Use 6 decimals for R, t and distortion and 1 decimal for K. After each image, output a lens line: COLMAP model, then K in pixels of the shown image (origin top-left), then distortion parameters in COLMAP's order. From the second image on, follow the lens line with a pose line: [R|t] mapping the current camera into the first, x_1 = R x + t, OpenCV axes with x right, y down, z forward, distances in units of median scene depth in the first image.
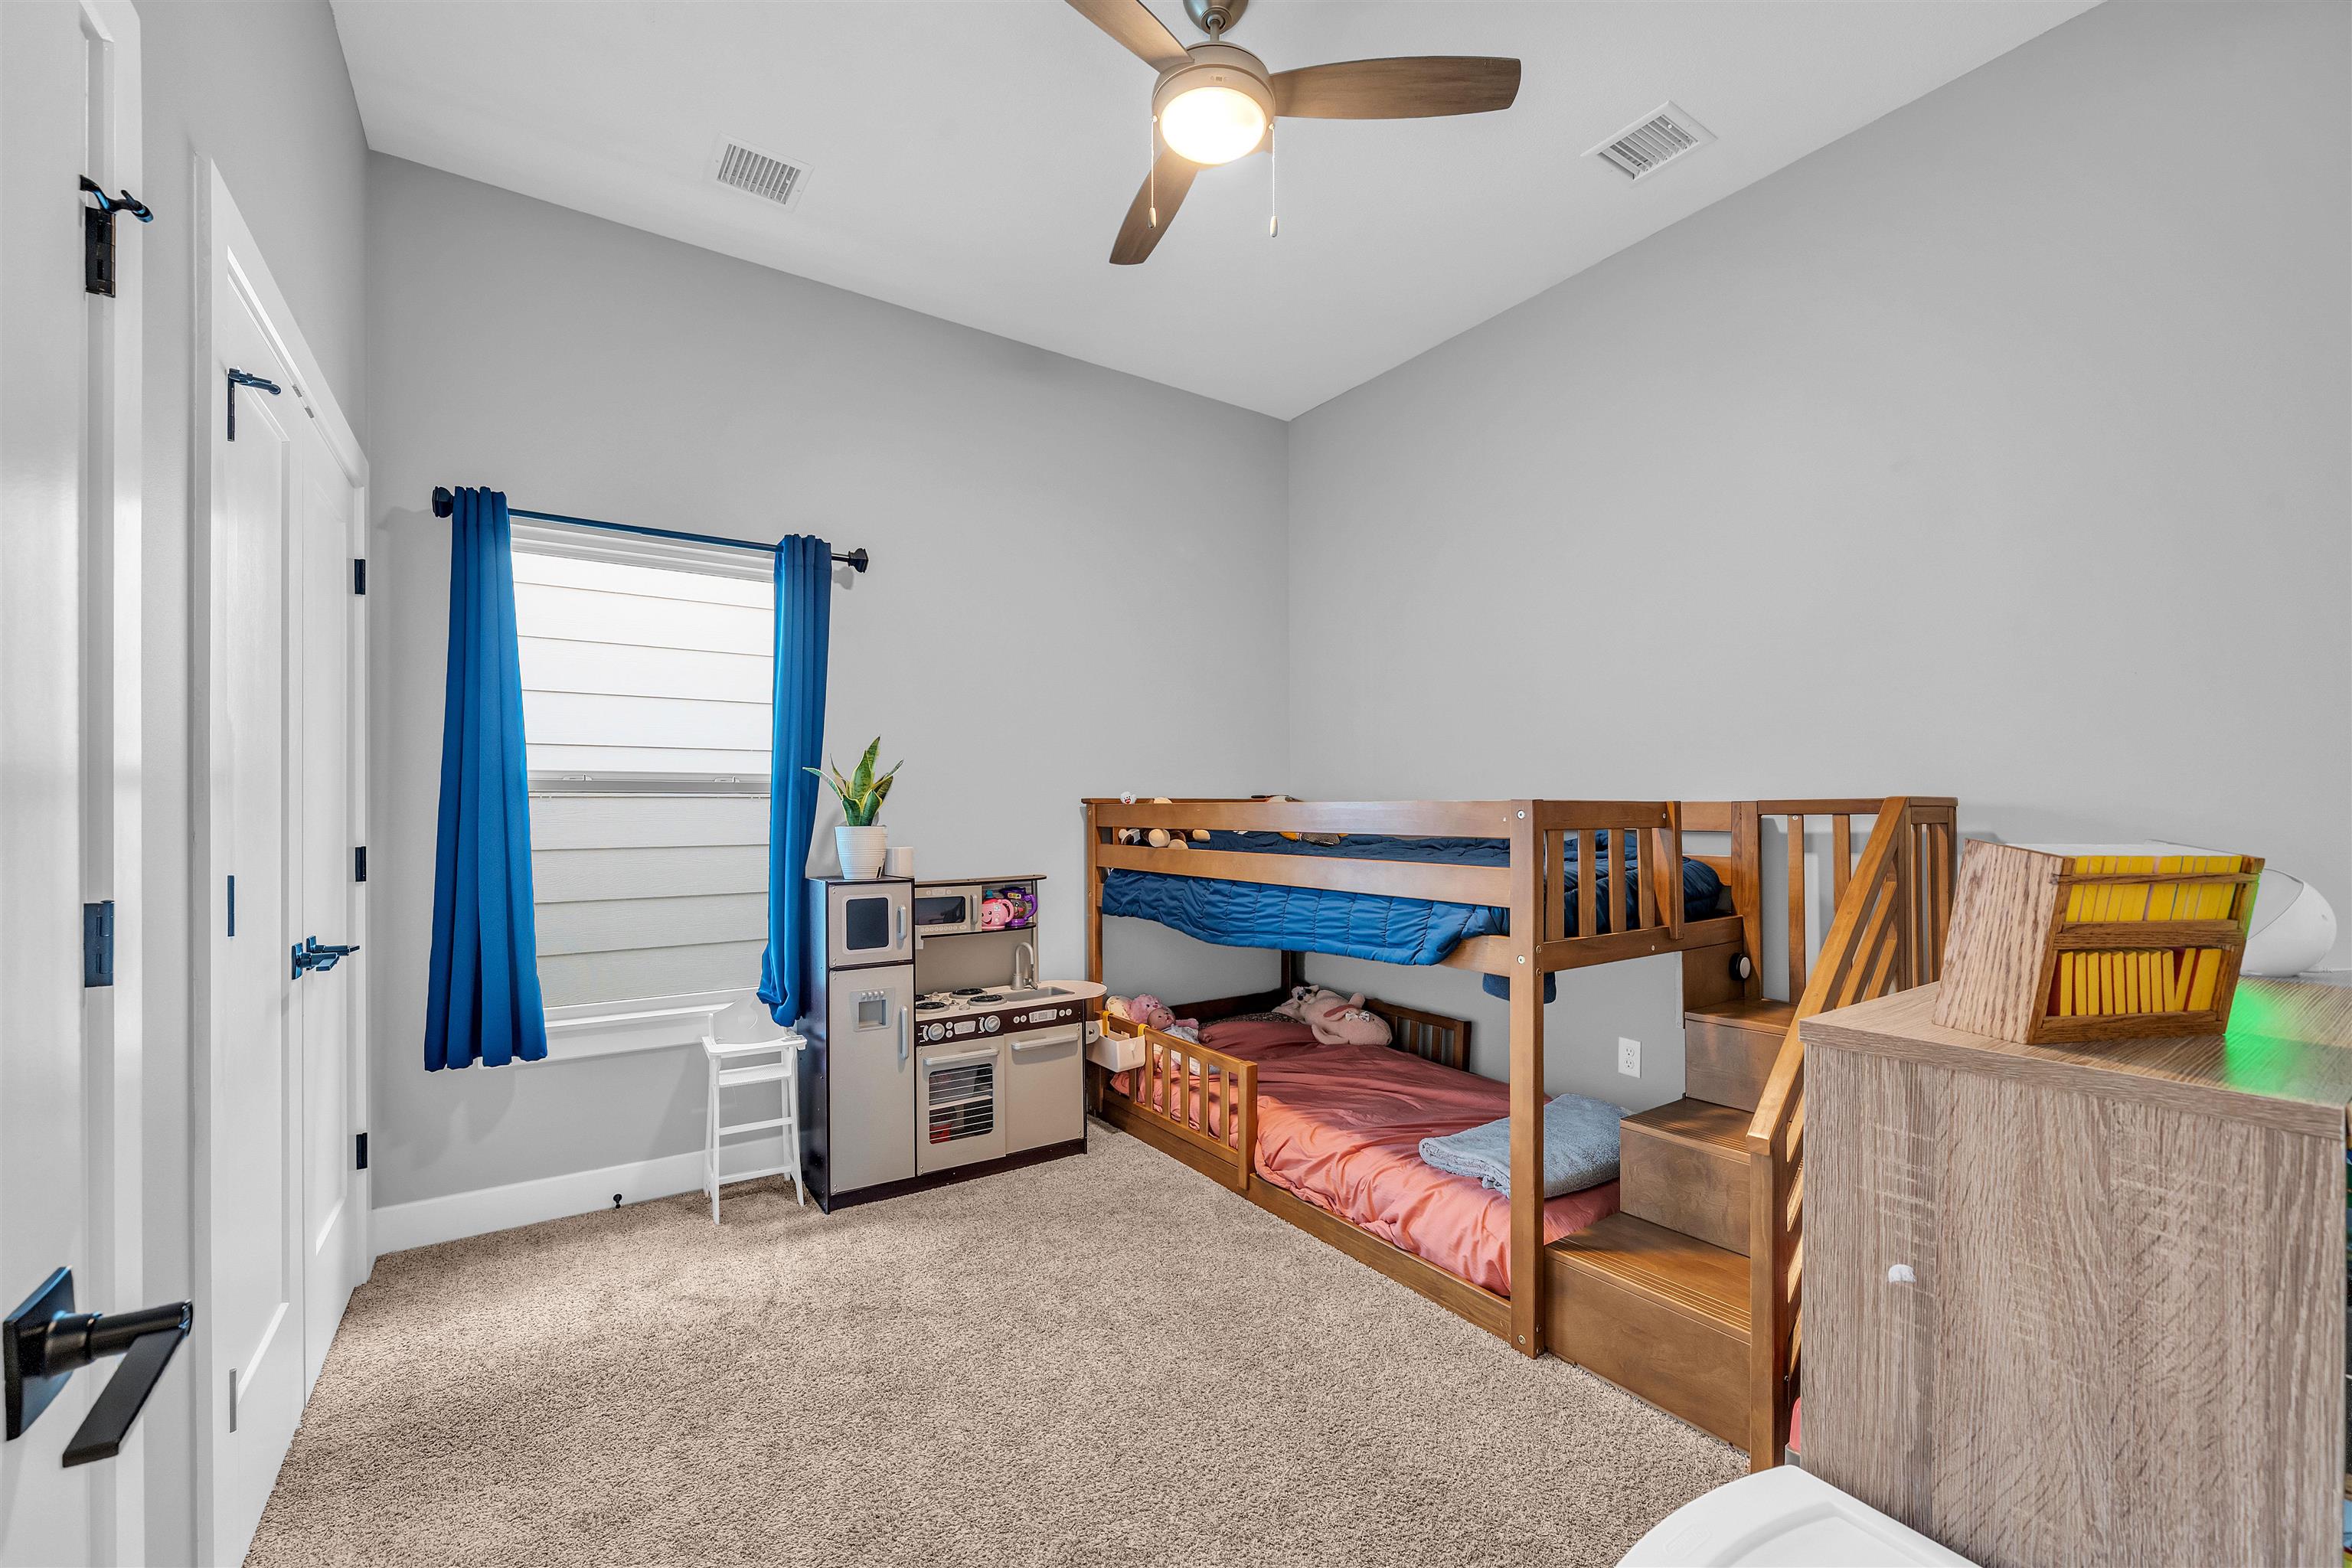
lens RADIAL K [[940.7, 0, 1175.9], [0, 940.7, 798.5], [0, 0, 1]] dist [-0.001142, -0.000024]
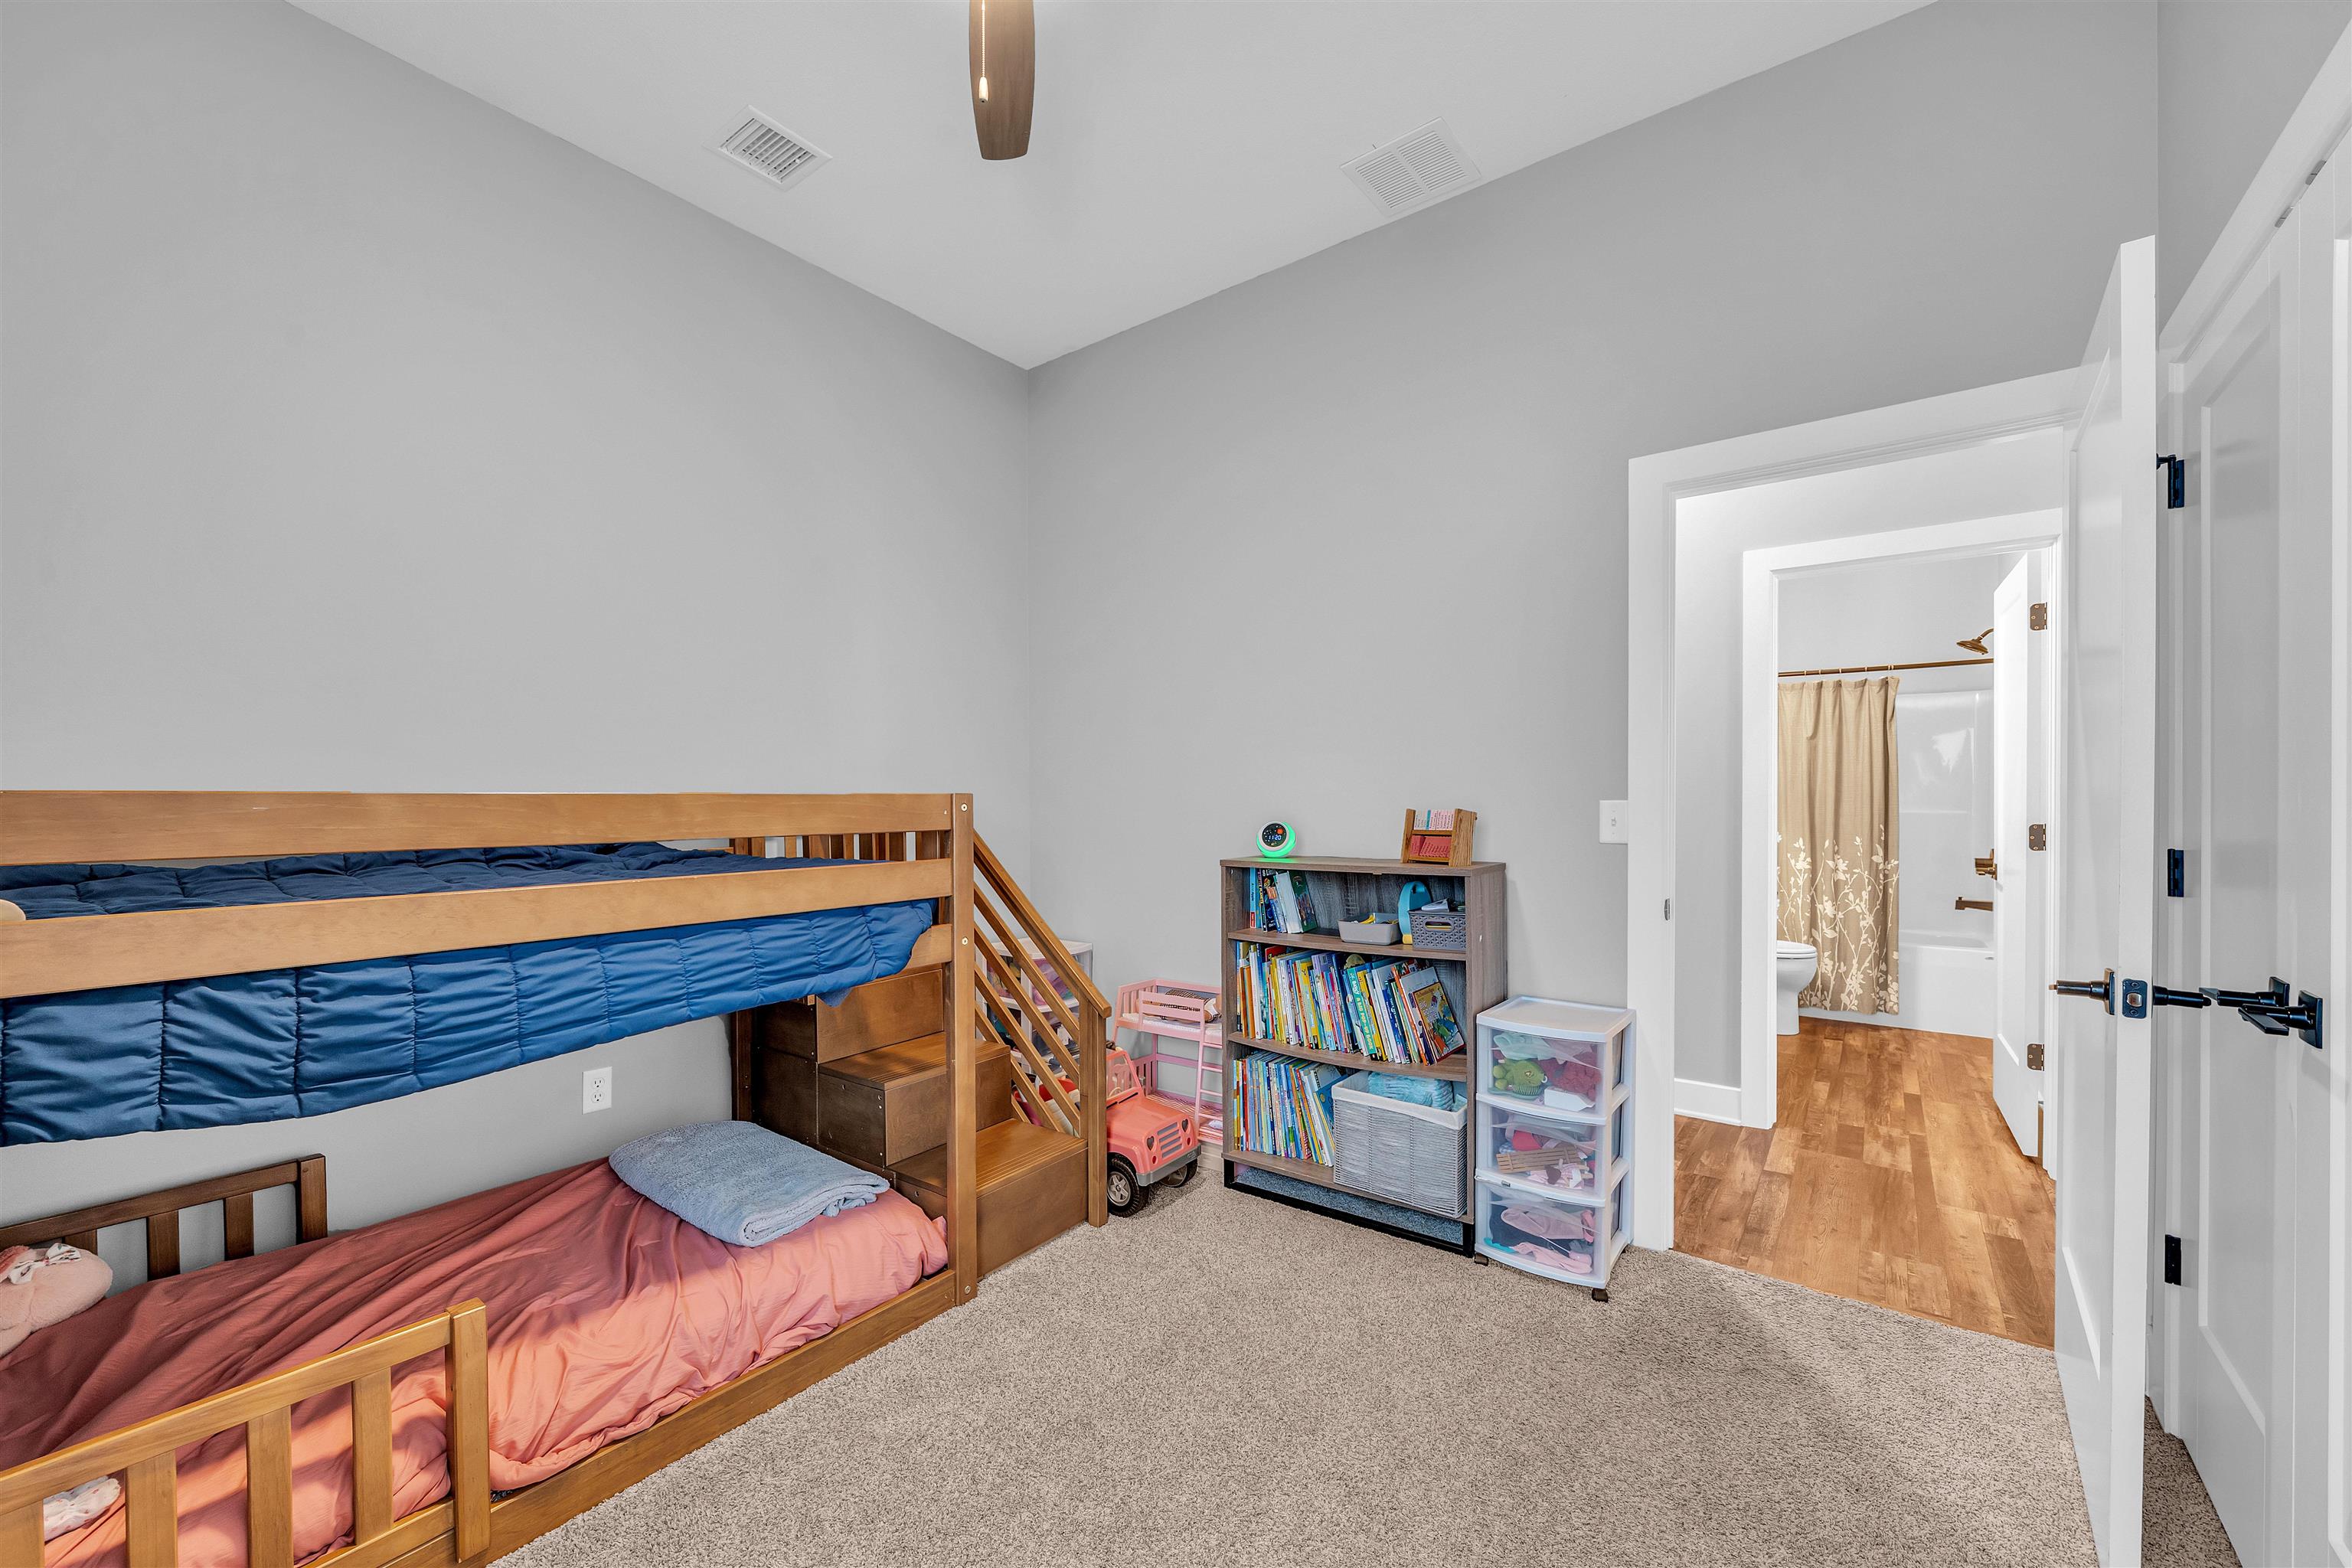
lens RADIAL K [[940.7, 0, 1176.2], [0, 940.7, 799.3], [0, 0, 1]] dist [-0.001142, -0.000024]
pose [[-0.321198, 0.000206, 0.947012, -0.591850], [-0.005936, 0.999980, -0.002231, 0.007933], [-0.946994, -0.006338, -0.321190, 0.901800]]
